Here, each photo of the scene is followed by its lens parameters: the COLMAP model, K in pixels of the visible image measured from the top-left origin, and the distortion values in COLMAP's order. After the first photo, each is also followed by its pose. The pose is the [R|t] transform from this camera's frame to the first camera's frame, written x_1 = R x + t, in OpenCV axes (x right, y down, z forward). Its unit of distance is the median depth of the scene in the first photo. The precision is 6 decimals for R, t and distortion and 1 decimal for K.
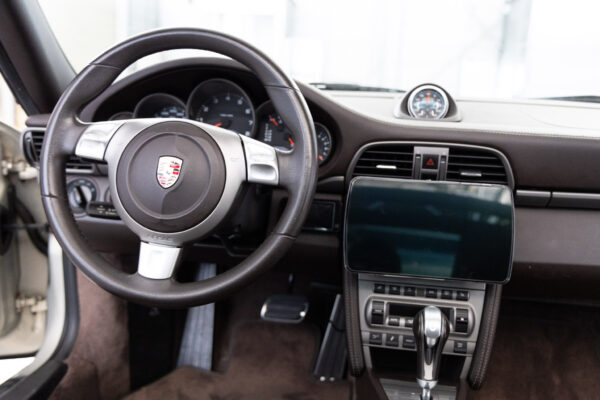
lens RADIAL K [[580.8, 0, 296.4], [0, 580.8, 202.4], [0, 0, 1]] dist [0.020709, 0.000000]
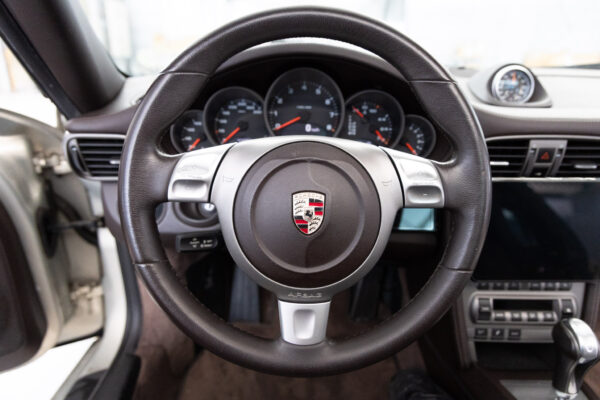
lens RADIAL K [[398.9, 0, 304.3], [0, 398.9, 200.9], [0, 0, 1]] dist [0.017883, -0.006138]
pose [[0.985446, -0.079781, 0.150102, -0.250598], [0.051792, 0.981953, 0.181896, -0.133669], [-0.161905, -0.171475, 0.971794, 0.415914]]
